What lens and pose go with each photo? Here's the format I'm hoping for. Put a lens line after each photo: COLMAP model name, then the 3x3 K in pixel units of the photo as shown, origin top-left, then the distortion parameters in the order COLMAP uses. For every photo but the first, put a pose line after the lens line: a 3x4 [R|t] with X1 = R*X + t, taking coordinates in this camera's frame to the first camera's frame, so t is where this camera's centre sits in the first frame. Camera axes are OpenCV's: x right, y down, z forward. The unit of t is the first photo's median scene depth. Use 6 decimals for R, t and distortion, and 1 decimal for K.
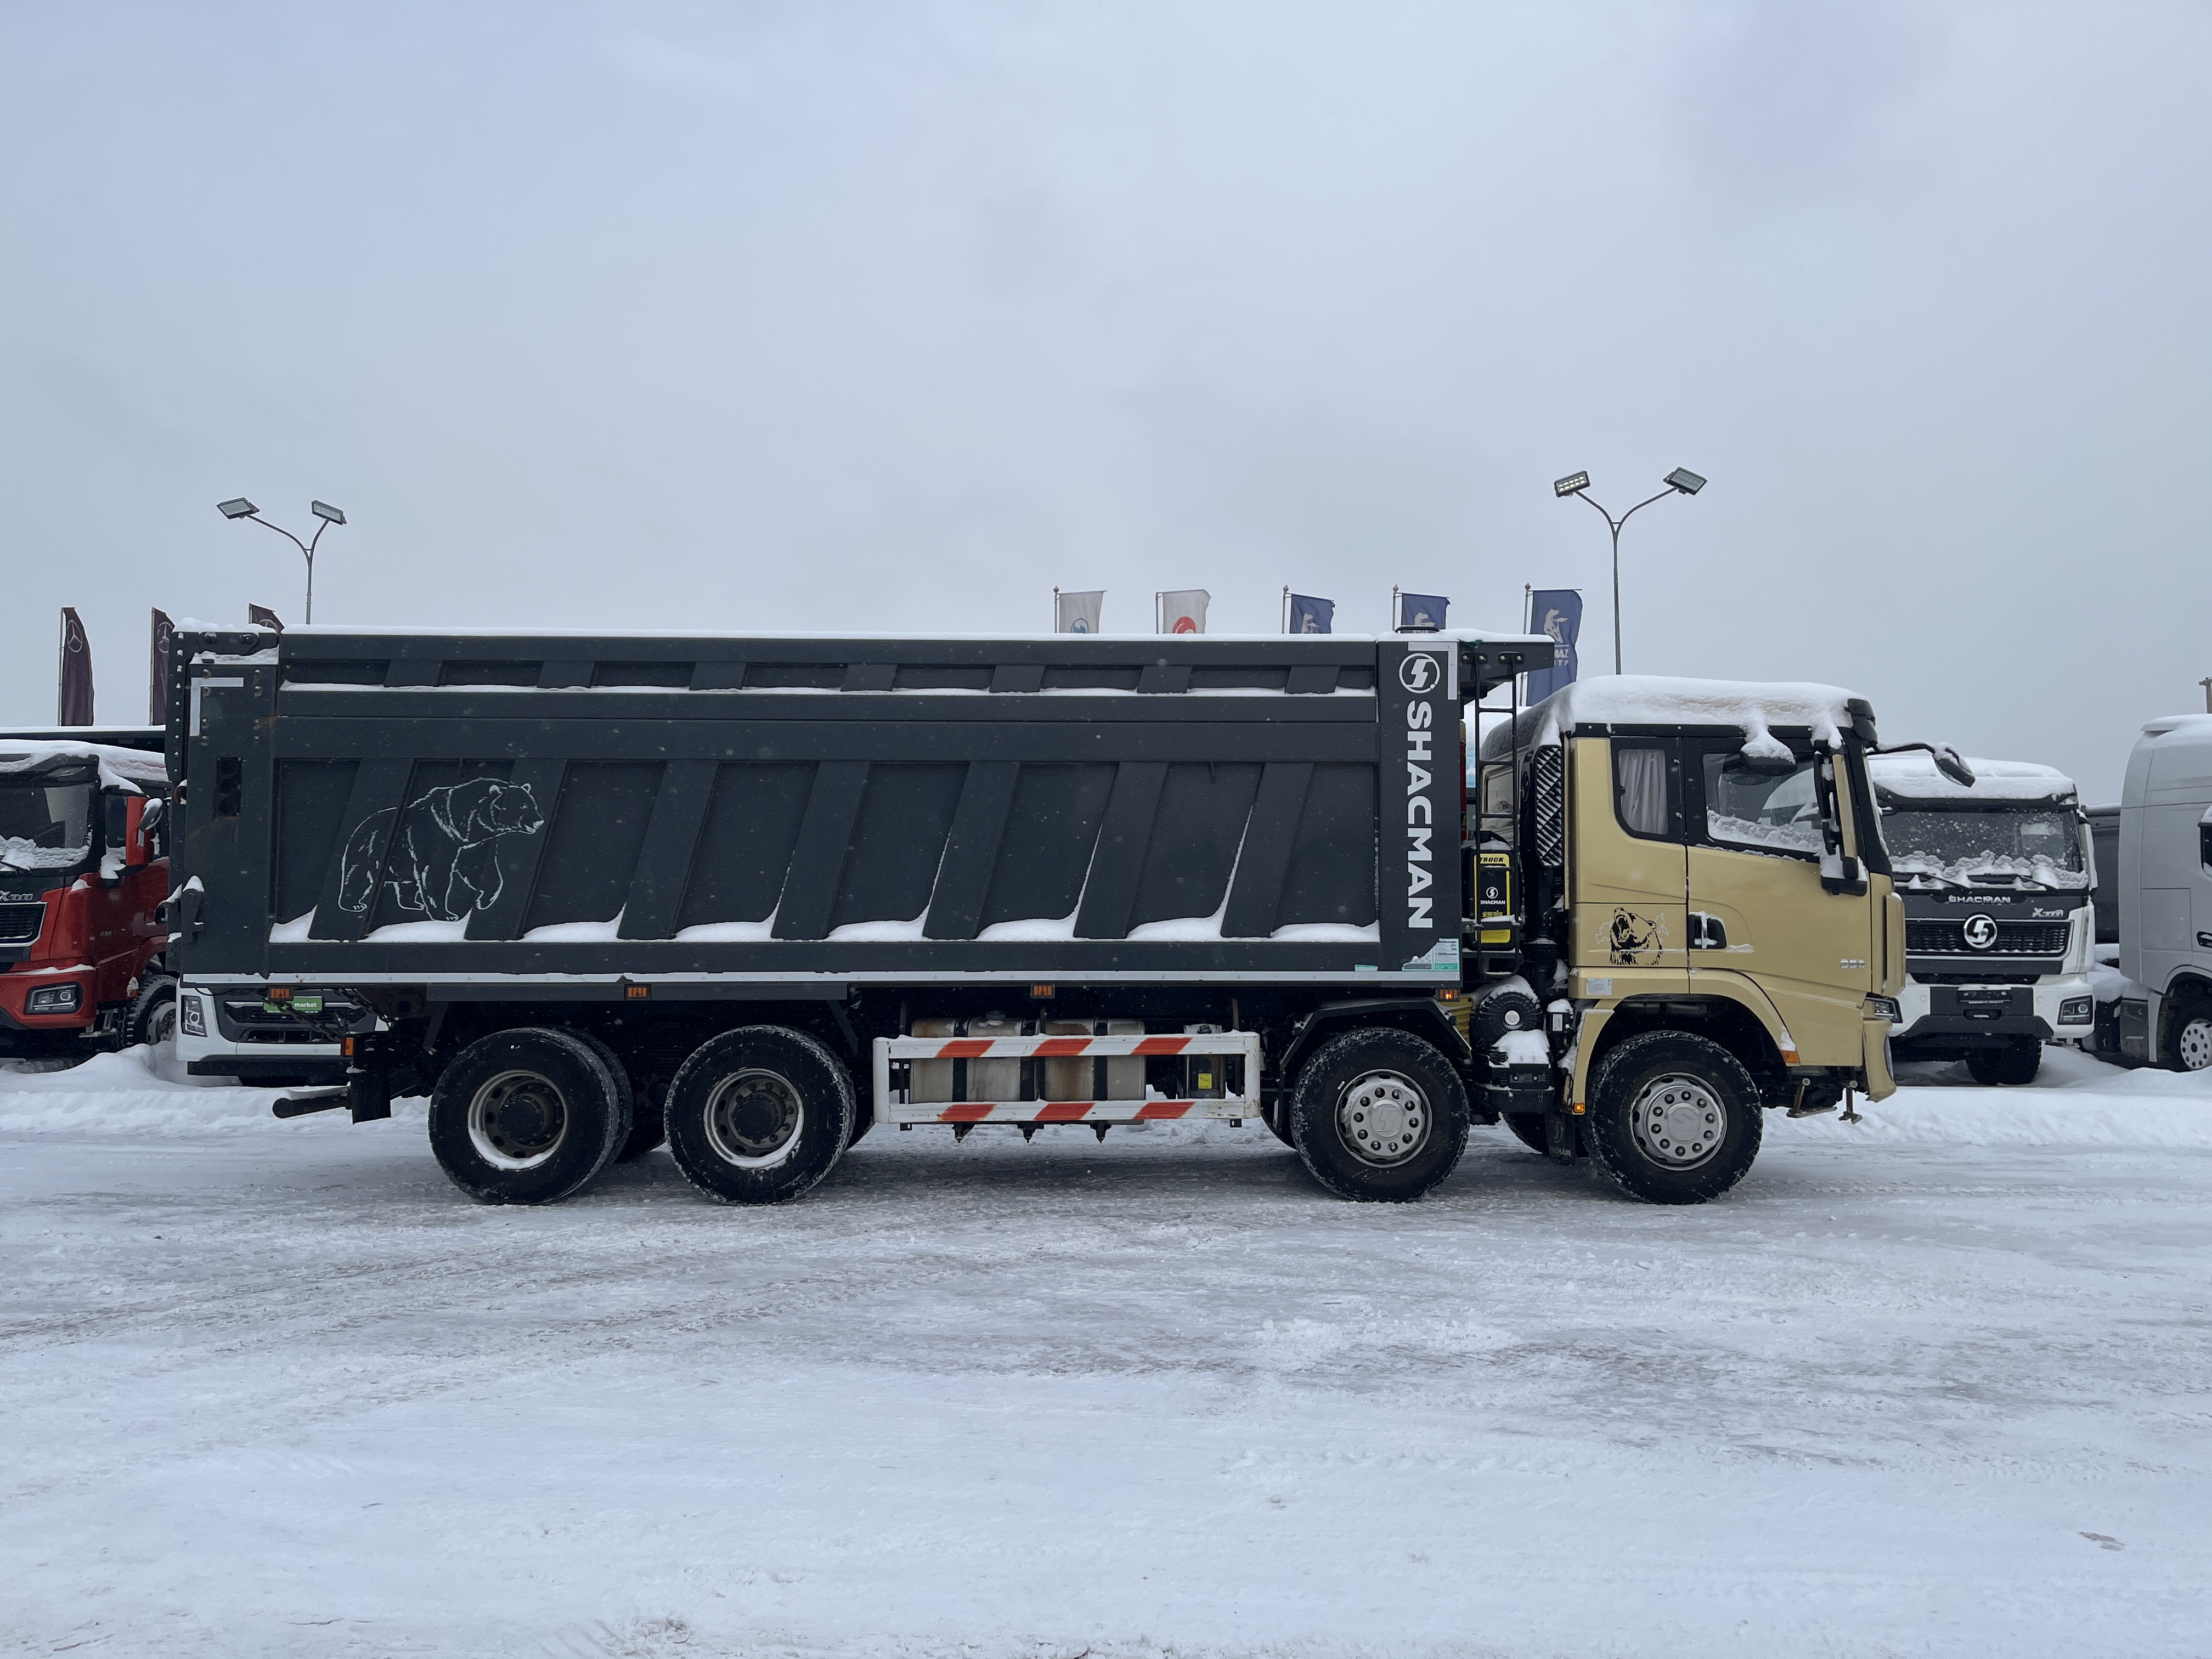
lens RADIAL K [[1675.6, 0, 1106.0], [0, 1675.6, 829.5], [0, 0, 1]] dist [0.019677, -0.000236]
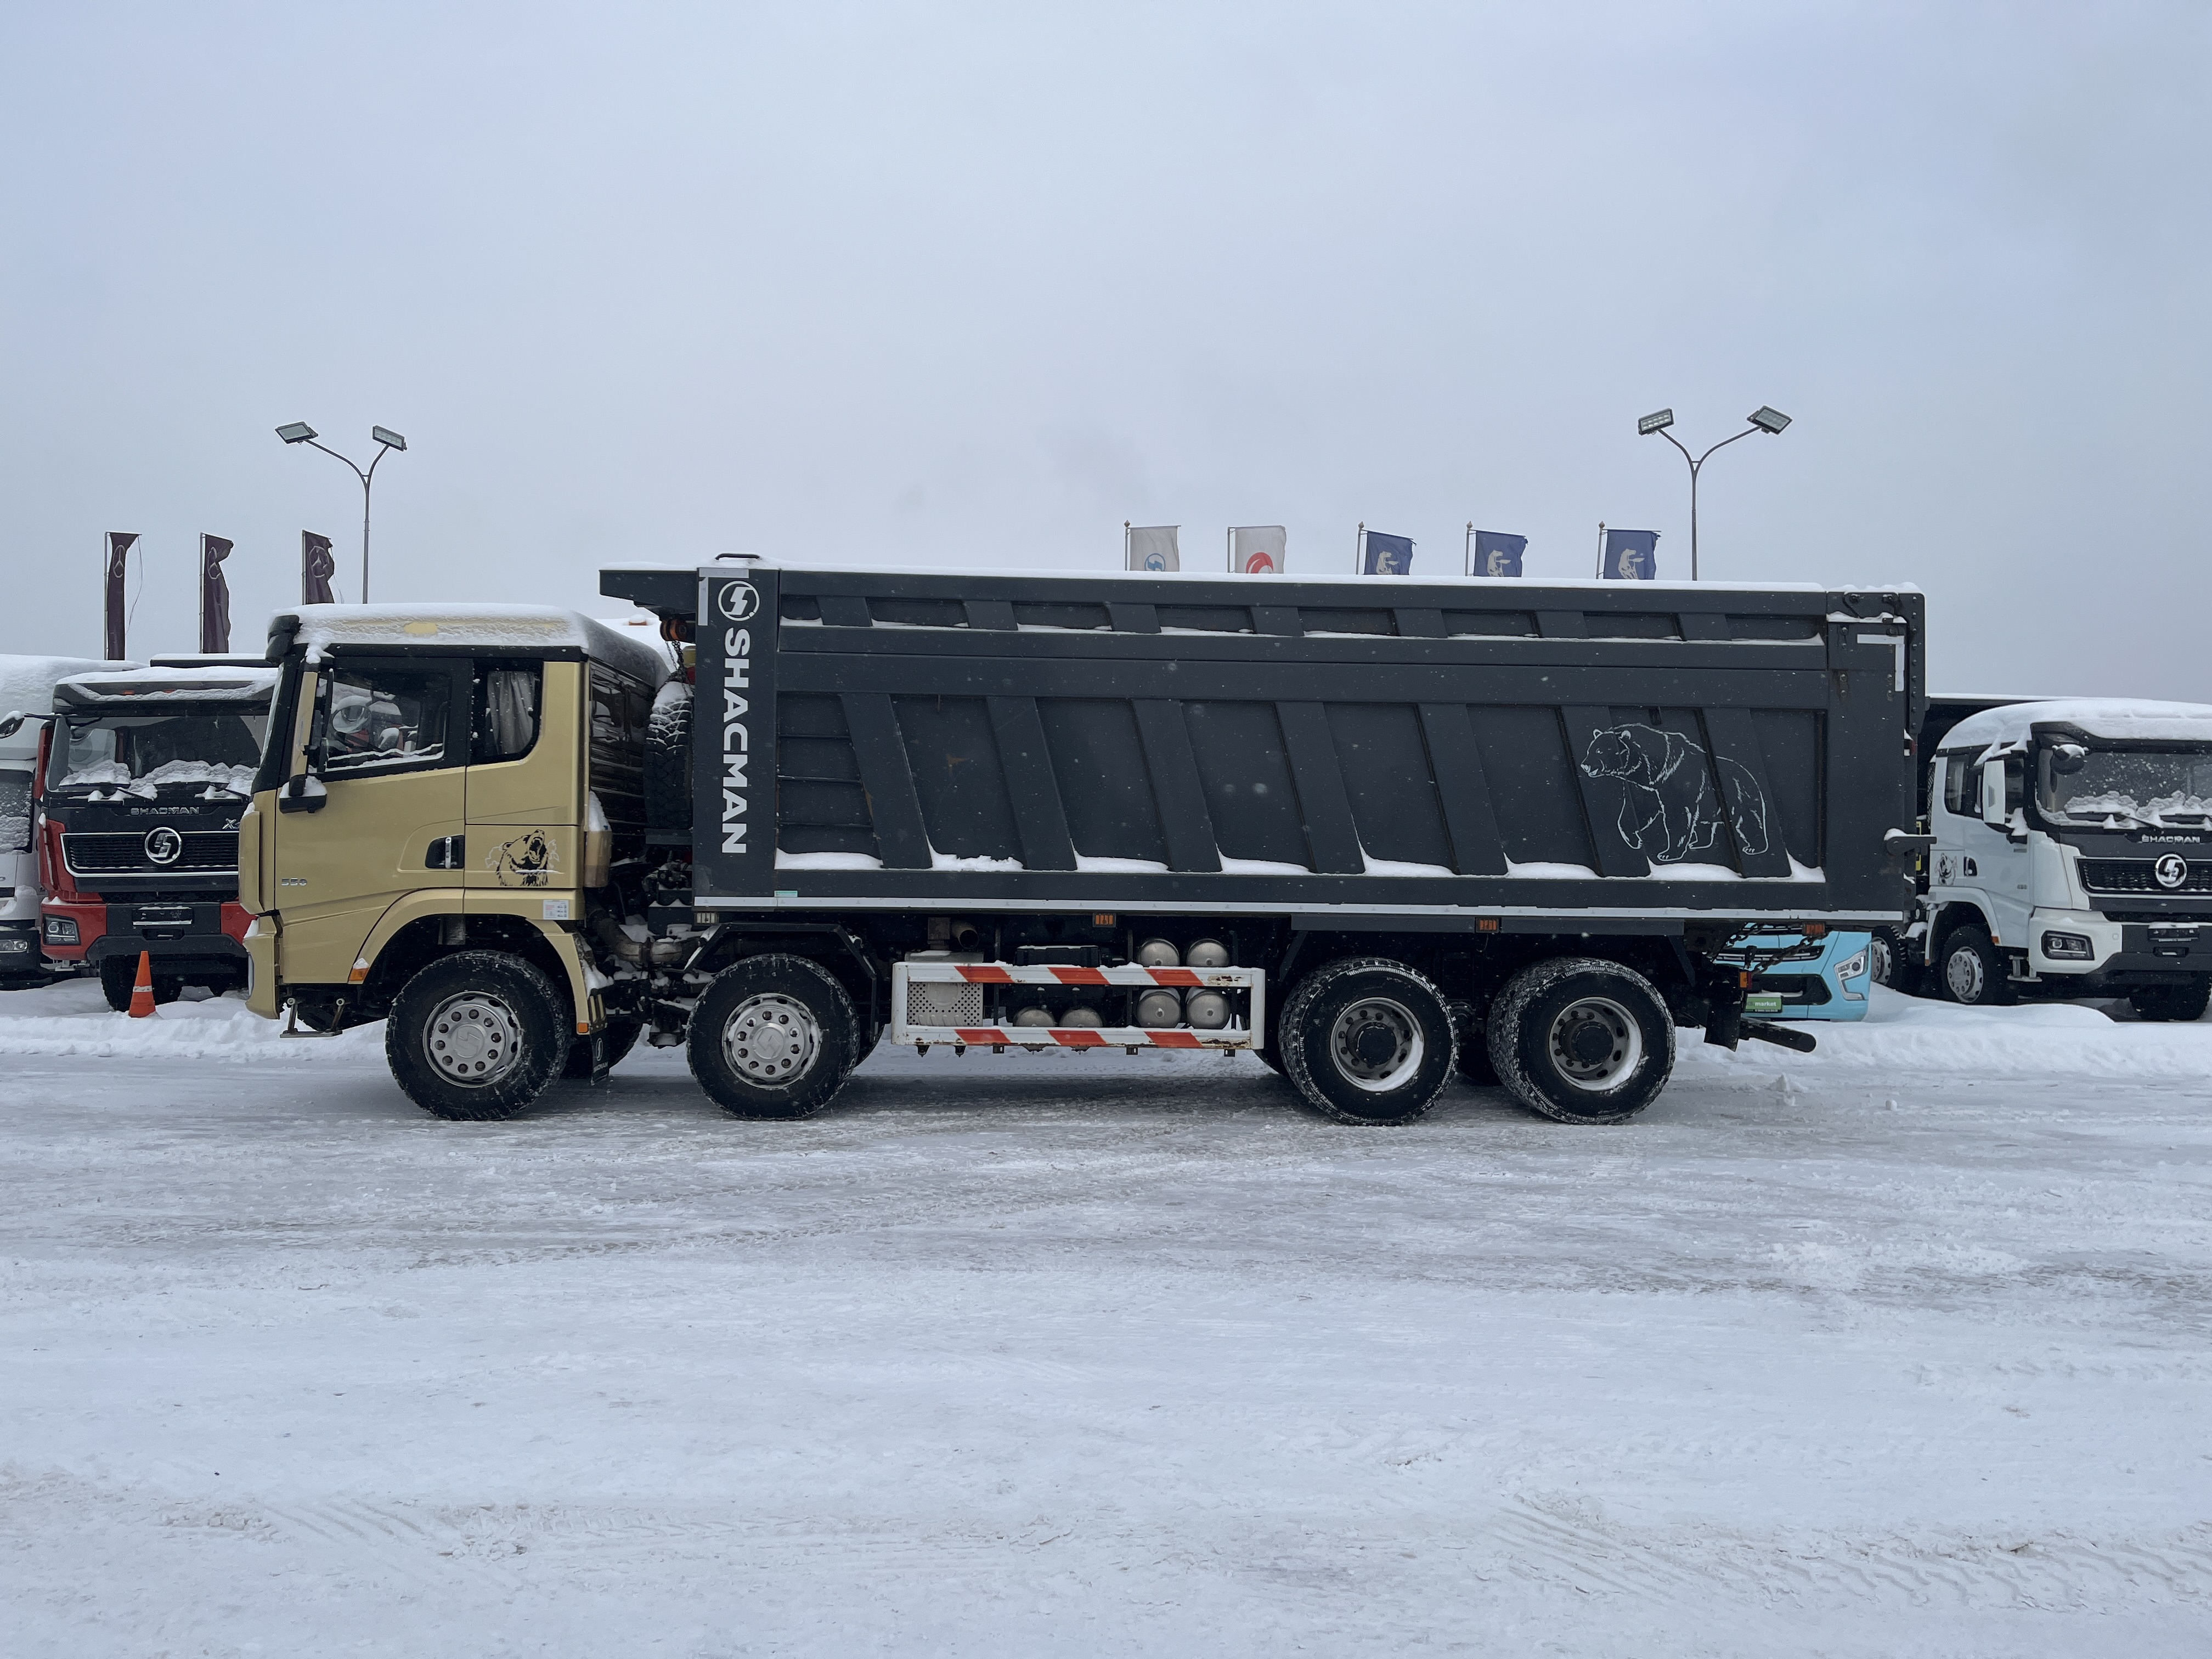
lens RADIAL K [[1662.4, 0, 1106.0], [0, 1662.4, 829.5], [0, 0, 1]] dist [0.070234, -0.074994]
pose [[0.999822, 0.005653, 0.018026, -0.144250], [-0.006361, 0.999201, 0.039460, -0.000576], [-0.017789, -0.039568, 0.999059, -0.009139]]
